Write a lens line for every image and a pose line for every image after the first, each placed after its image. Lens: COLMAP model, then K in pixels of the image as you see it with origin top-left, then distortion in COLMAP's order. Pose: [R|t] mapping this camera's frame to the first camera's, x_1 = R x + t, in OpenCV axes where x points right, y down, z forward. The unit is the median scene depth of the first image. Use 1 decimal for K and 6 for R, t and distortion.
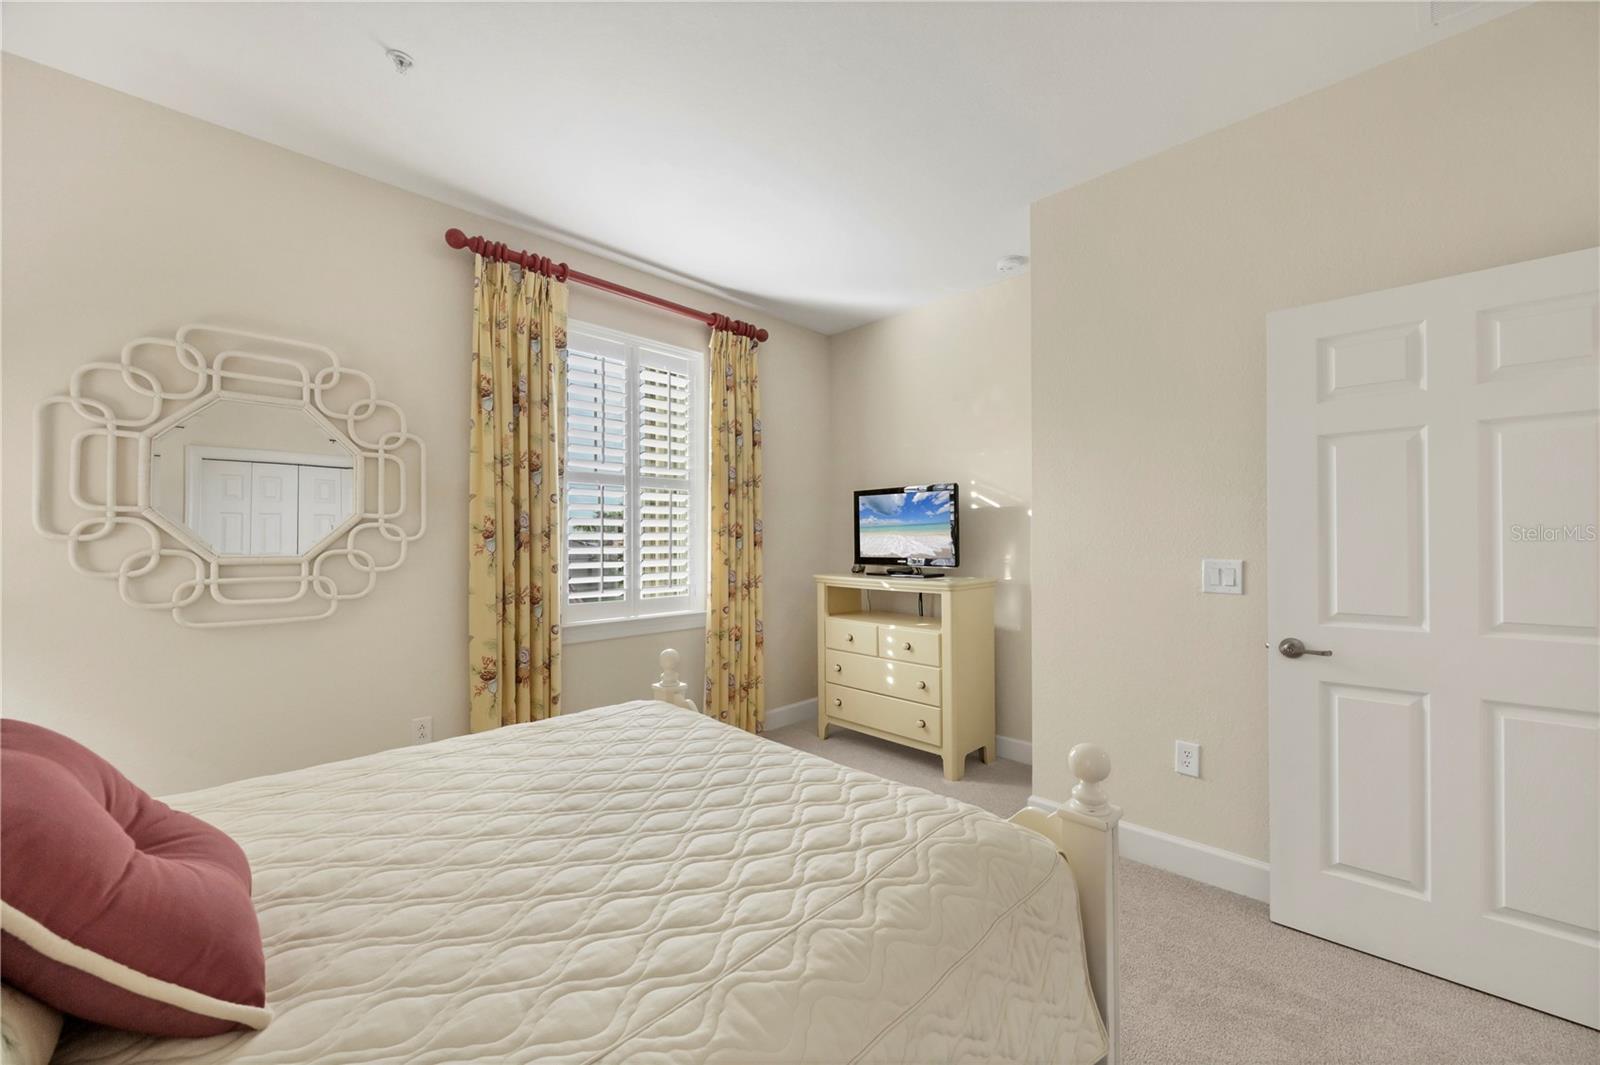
lens RADIAL K [[619.6, 0, 801.8], [0, 619.6, 537.3], [0, 0, 1]] dist [-0.003562, 0.000183]
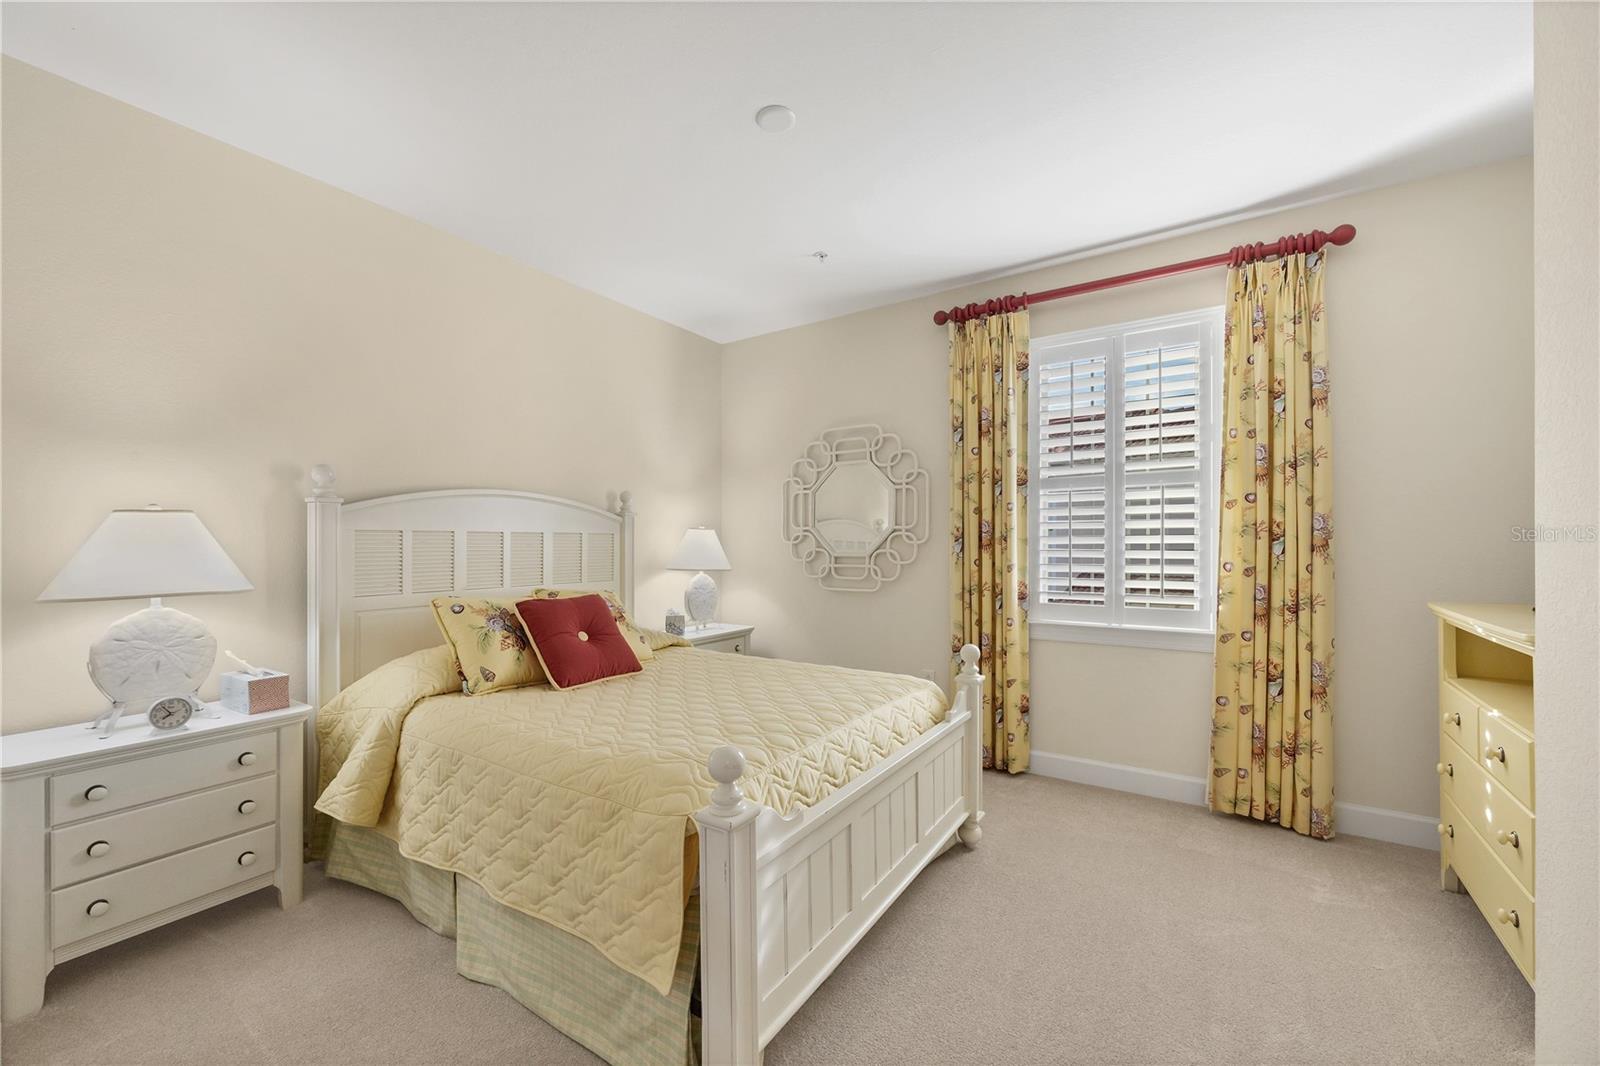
lens RADIAL K [[619.6, 0, 801.1], [0, 619.6, 540.1], [0, 0, 1]] dist [-0.003562, 0.000183]
pose [[0.199513, -0.001469, -0.979894, 0.653512], [0.009239, 0.999957, 0.000383, -0.005792], [0.979852, -0.009130, 0.199518, 0.409641]]
